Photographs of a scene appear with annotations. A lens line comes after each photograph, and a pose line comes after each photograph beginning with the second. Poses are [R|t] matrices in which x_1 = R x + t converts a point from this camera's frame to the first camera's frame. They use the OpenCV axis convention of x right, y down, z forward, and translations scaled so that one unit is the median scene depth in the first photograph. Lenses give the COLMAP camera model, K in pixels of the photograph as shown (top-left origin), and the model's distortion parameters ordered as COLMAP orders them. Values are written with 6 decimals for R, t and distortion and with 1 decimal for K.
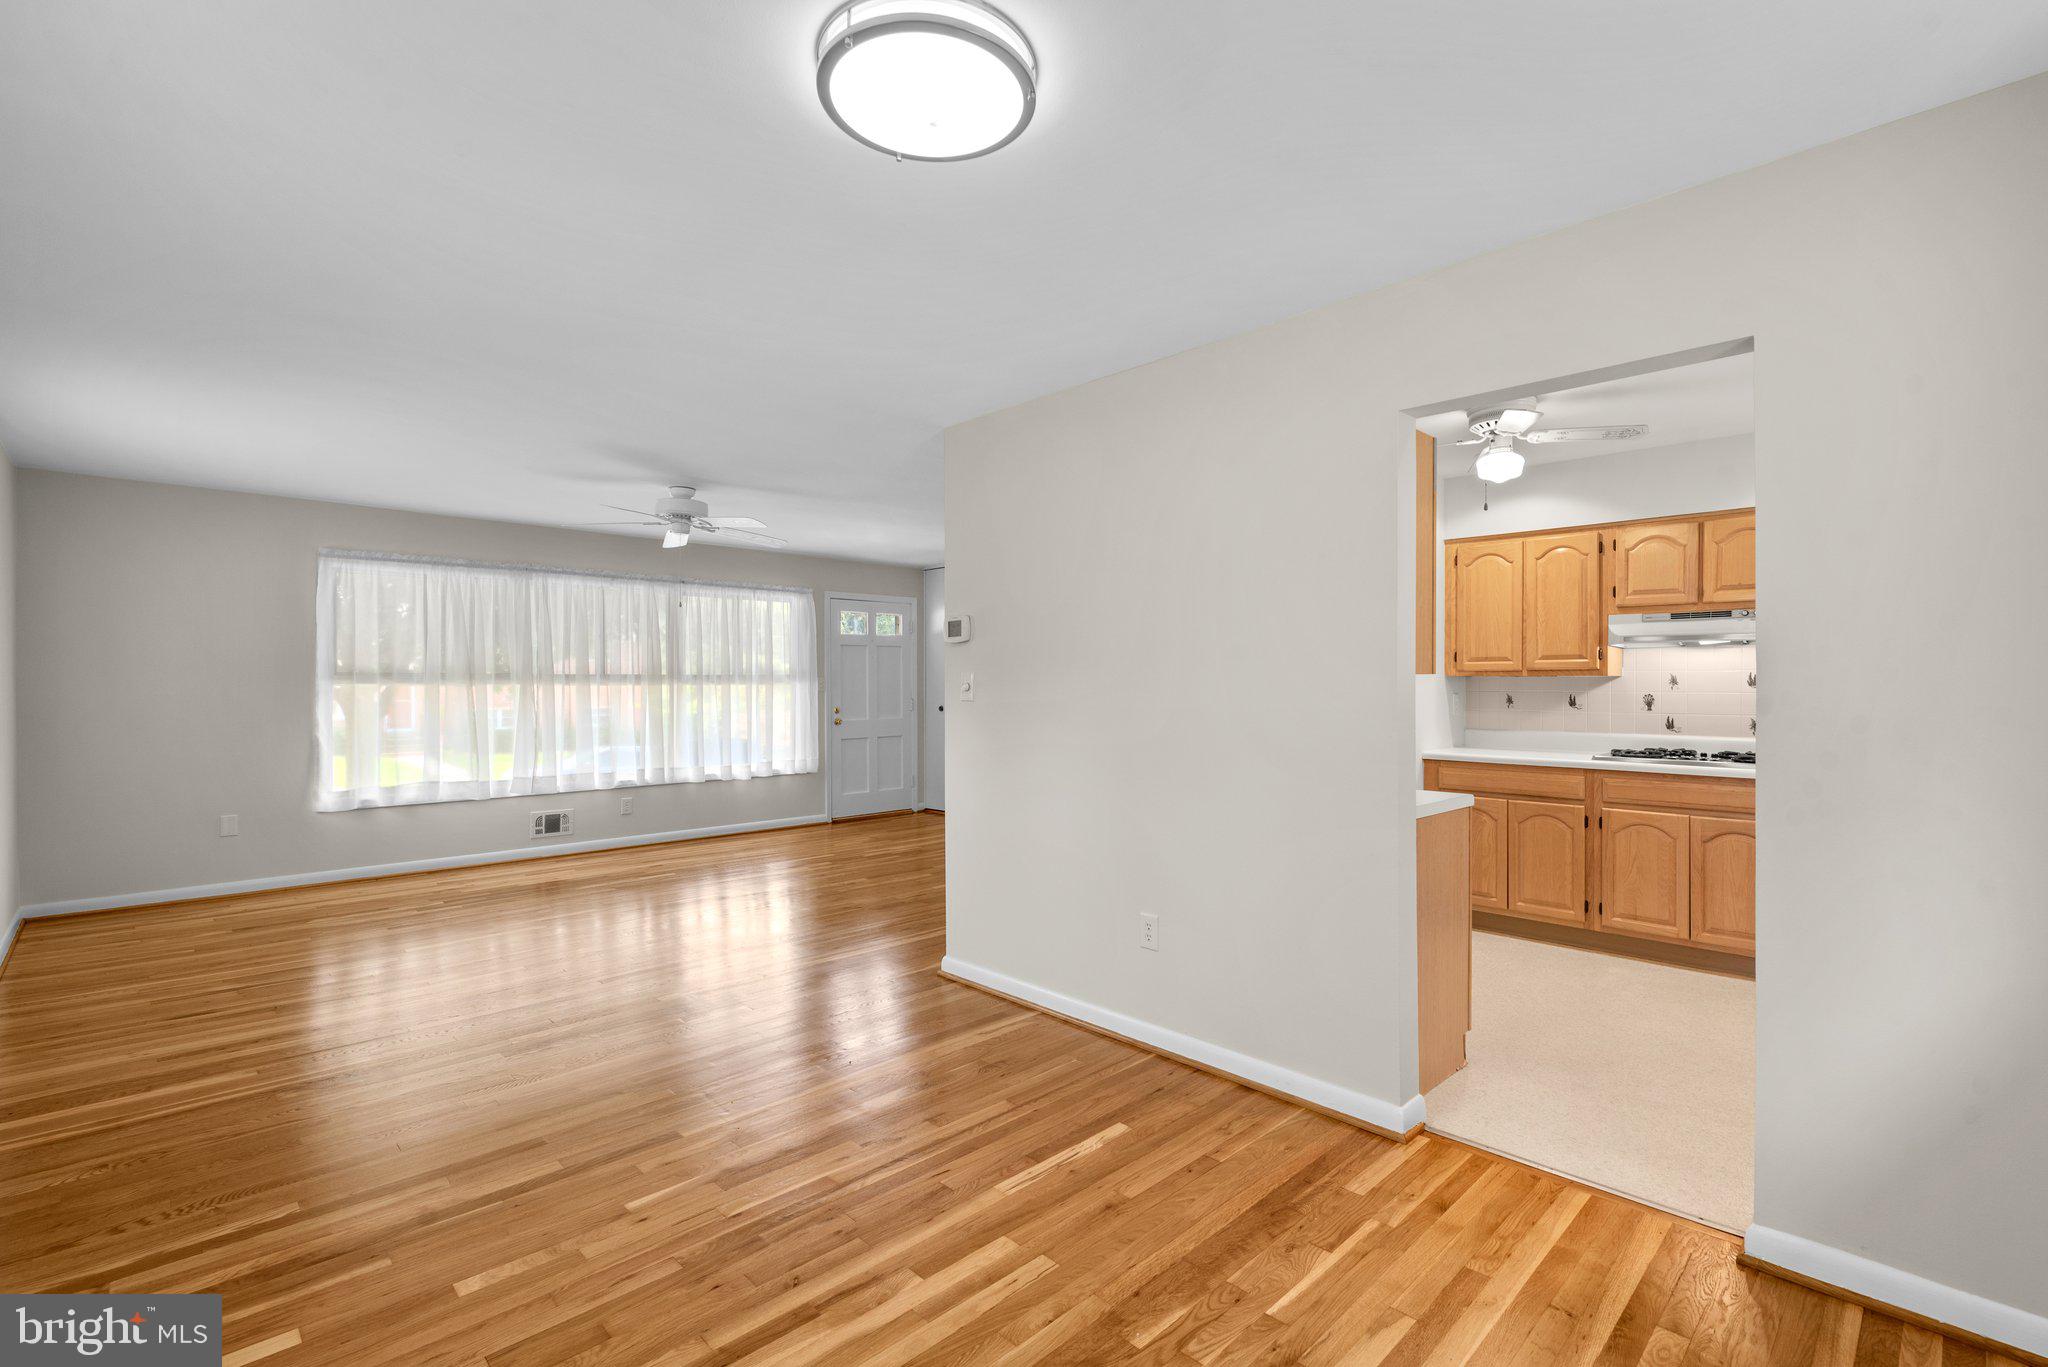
lens RADIAL K [[921.0, 0, 1024.0], [0, 921.0, 683.5], [0, 0, 1]] dist [0.001333, 0.000137]
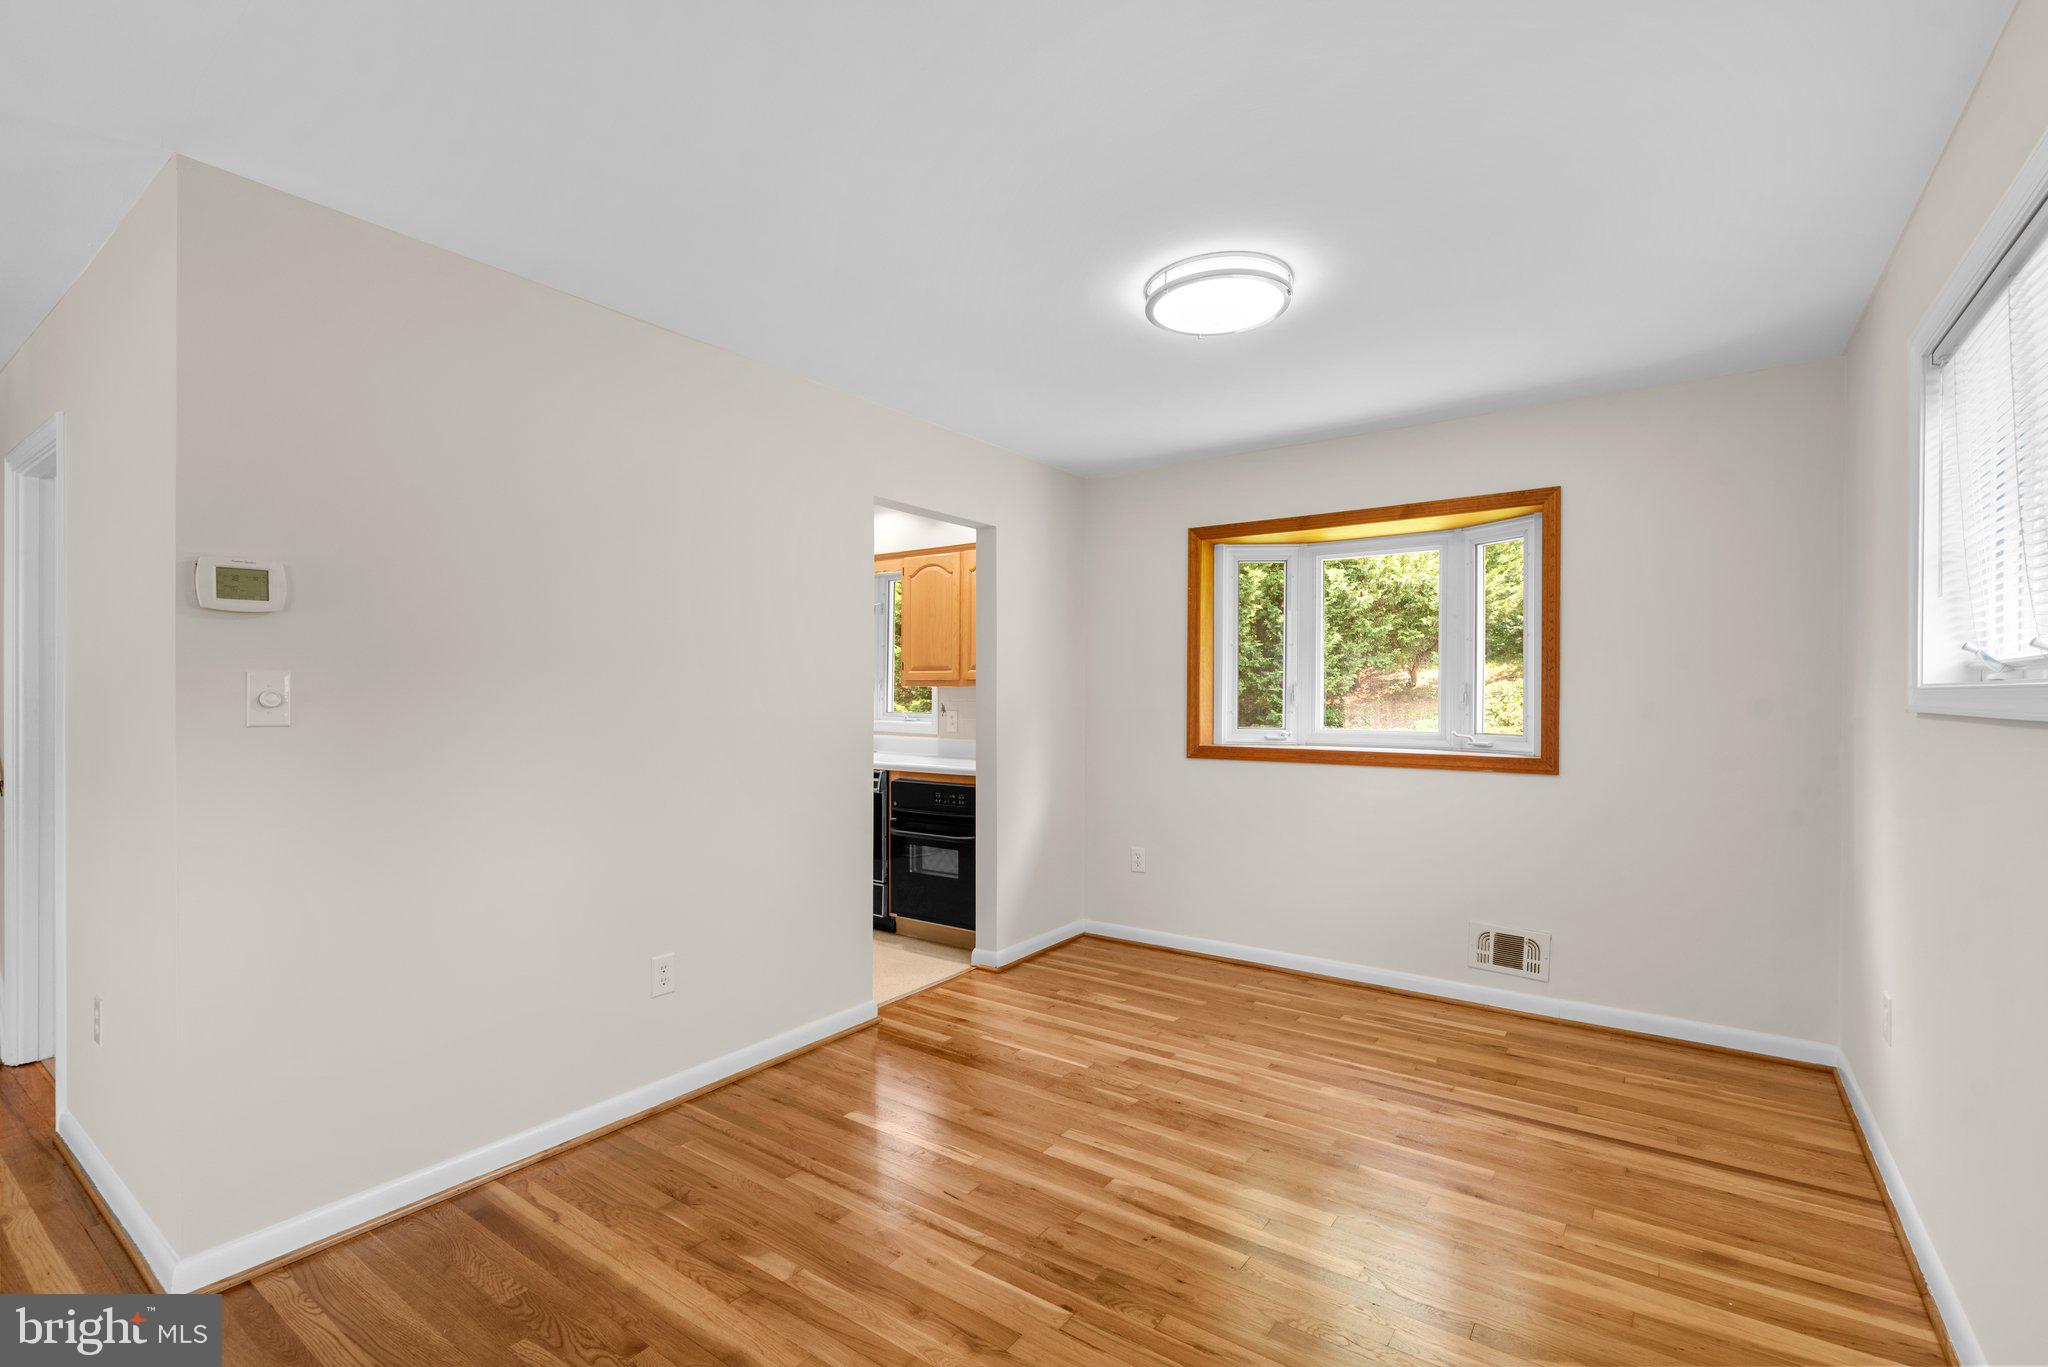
lens RADIAL K [[917.0, 0, 1025.8], [0, 917.0, 696.6], [0, 0, 1]] dist [0.002178, 0.000169]
pose [[-0.180630, -0.004402, 0.983541, -0.413878], [-0.002375, 0.999989, 0.004039, -0.000772], [-0.983548, -0.001606, -0.180638, 0.429030]]
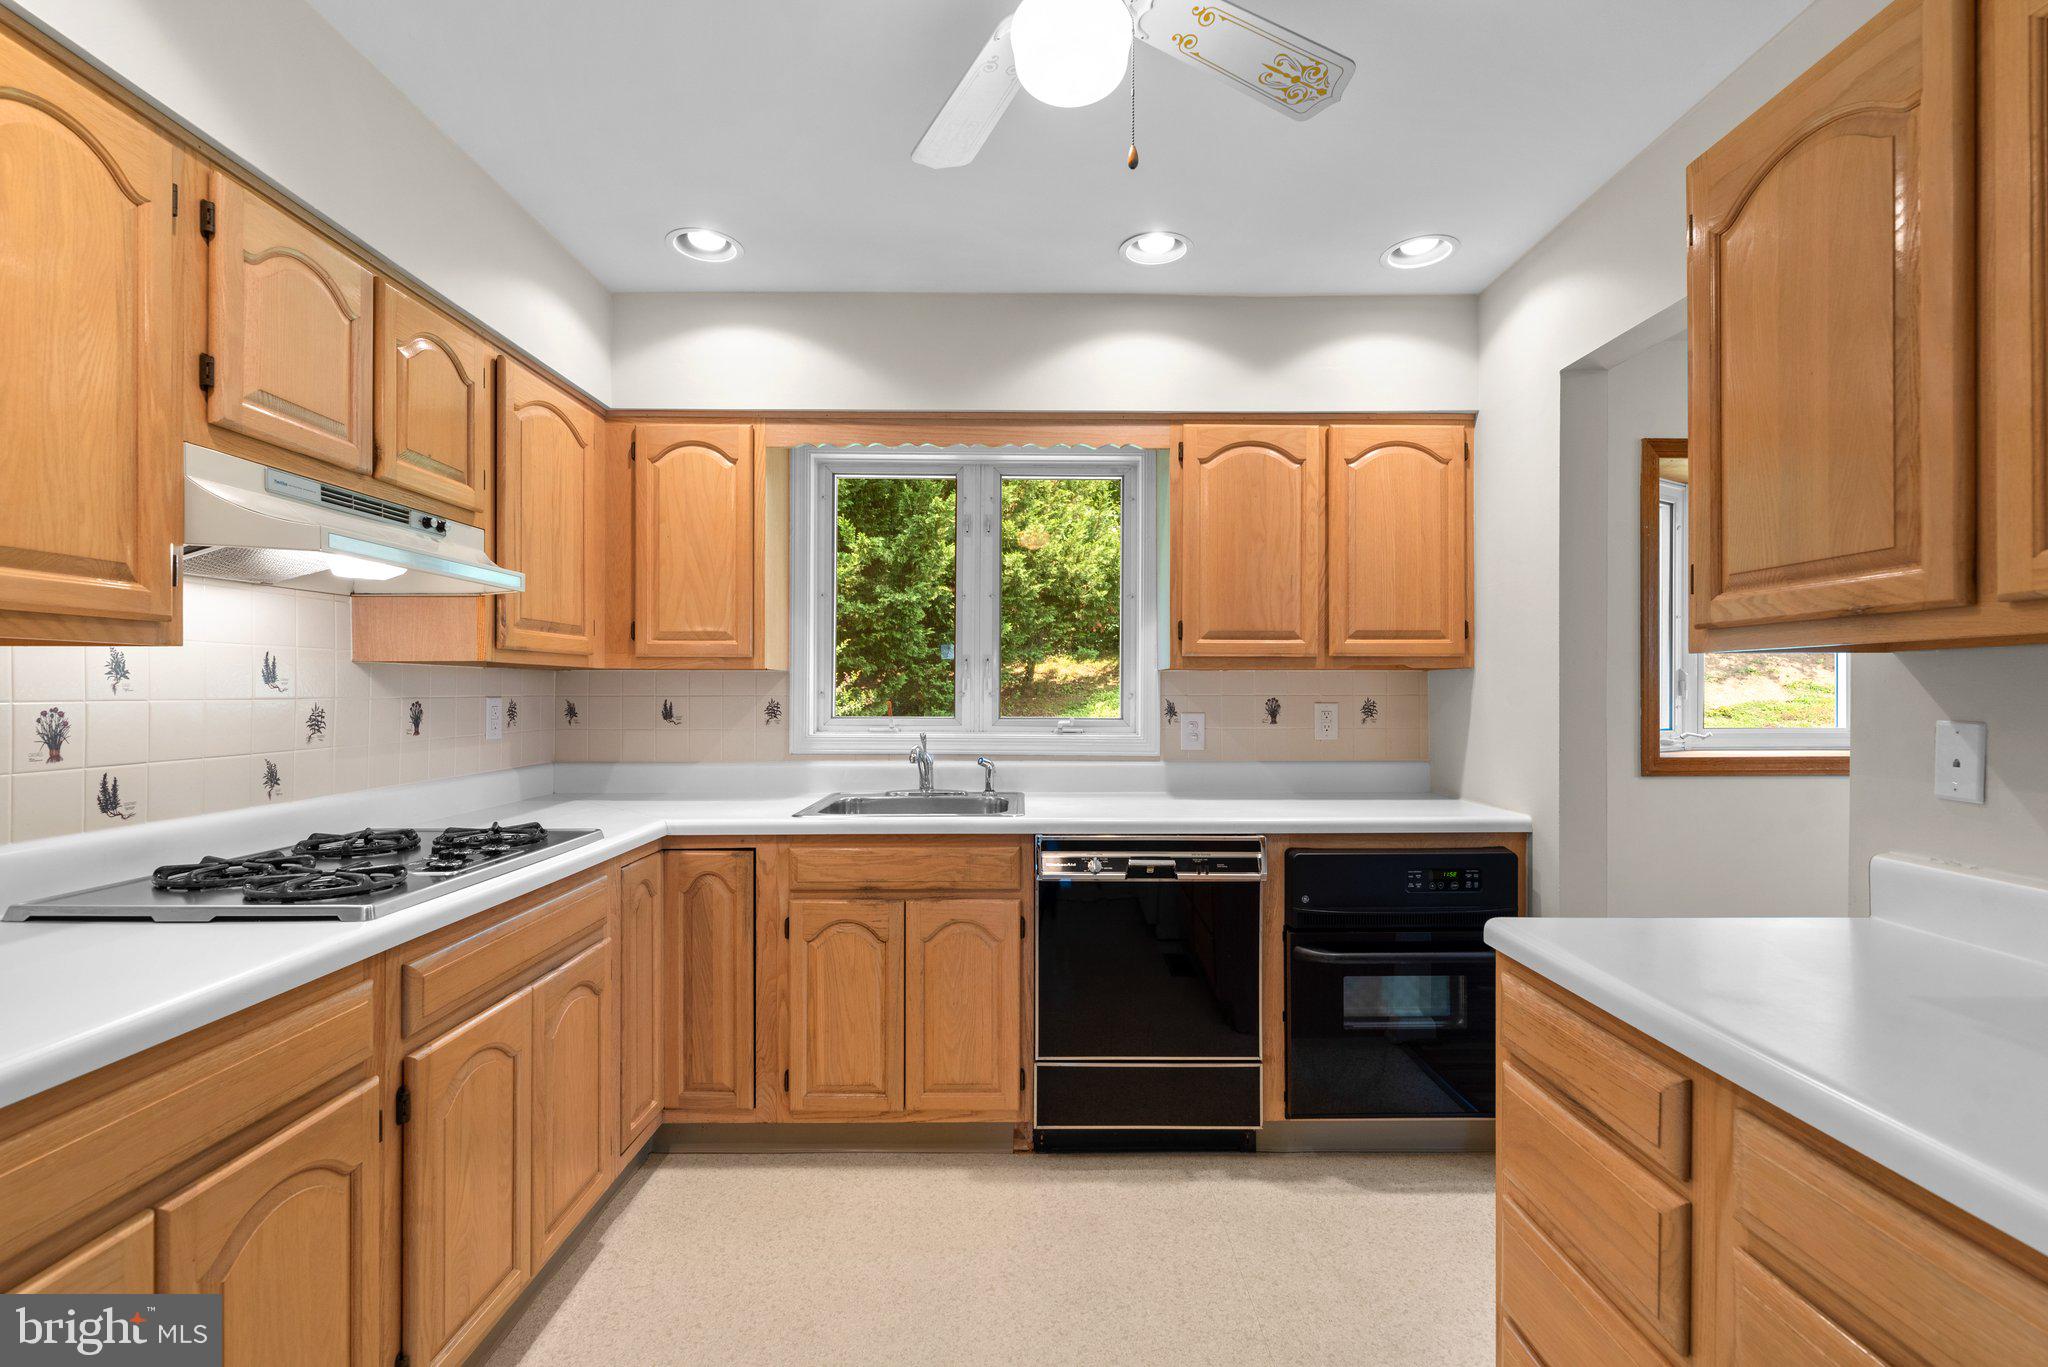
lens RADIAL K [[921.0, 0, 1024.0], [0, 921.0, 683.5], [0, 0, 1]] dist [0.001333, 0.000137]
pose [[-0.721058, 0.004689, 0.692859, 0.172127], [-0.000175, 0.999976, -0.006948, 0.004013], [-0.692875, -0.005131, -0.721039, 0.757439]]
